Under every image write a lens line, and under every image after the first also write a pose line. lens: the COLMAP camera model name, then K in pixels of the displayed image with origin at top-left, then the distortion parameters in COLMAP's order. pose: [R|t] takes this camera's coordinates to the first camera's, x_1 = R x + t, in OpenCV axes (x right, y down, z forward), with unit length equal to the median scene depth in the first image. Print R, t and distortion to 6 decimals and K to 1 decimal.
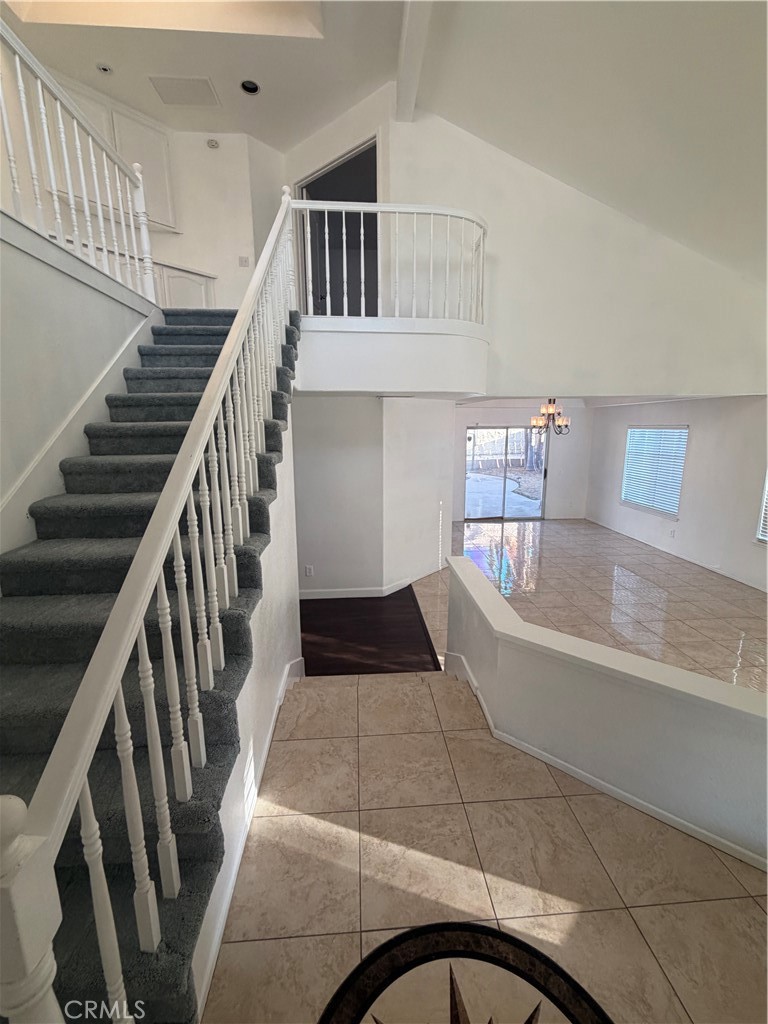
lens RADIAL K [[412.9, 0, 386.8], [0, 412.9, 502.8], [0, 0, 1]] dist [-0.002250, -0.000055]
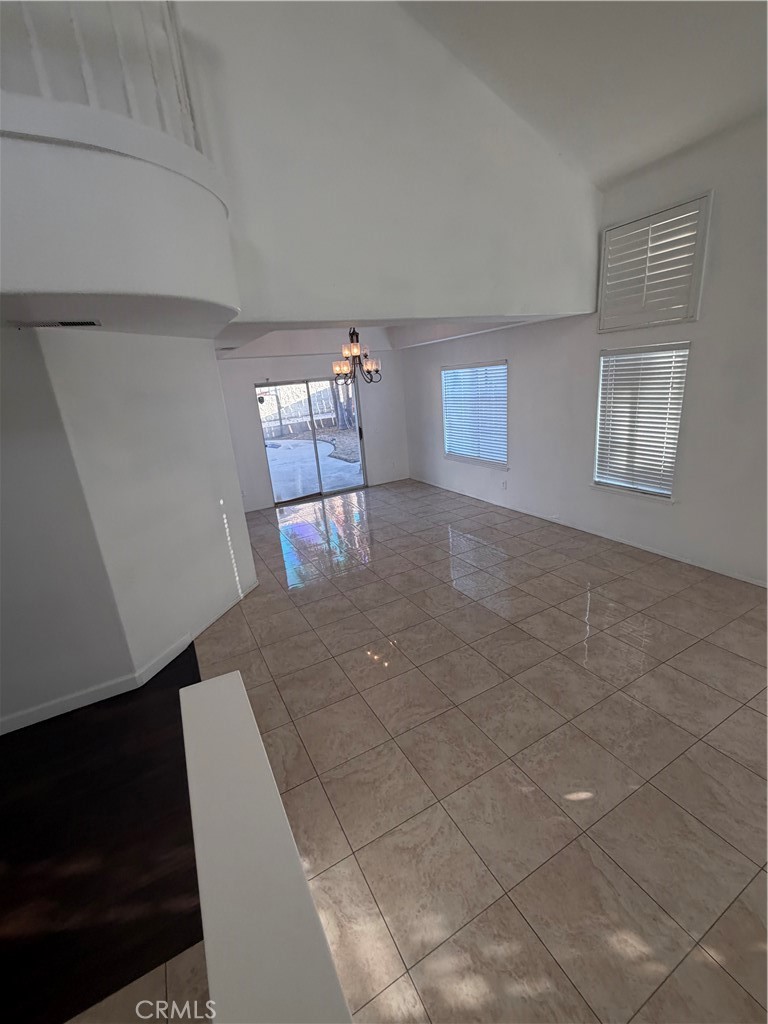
lens RADIAL K [[412.9, 0, 386.8], [0, 412.9, 502.8], [0, 0, 1]] dist [-0.002250, -0.000055]
pose [[0.899536, -0.189795, 0.393463, 0.092052], [0.154330, 0.980678, 0.120220, -0.030863], [-0.408677, -0.047419, 0.911446, 0.254340]]
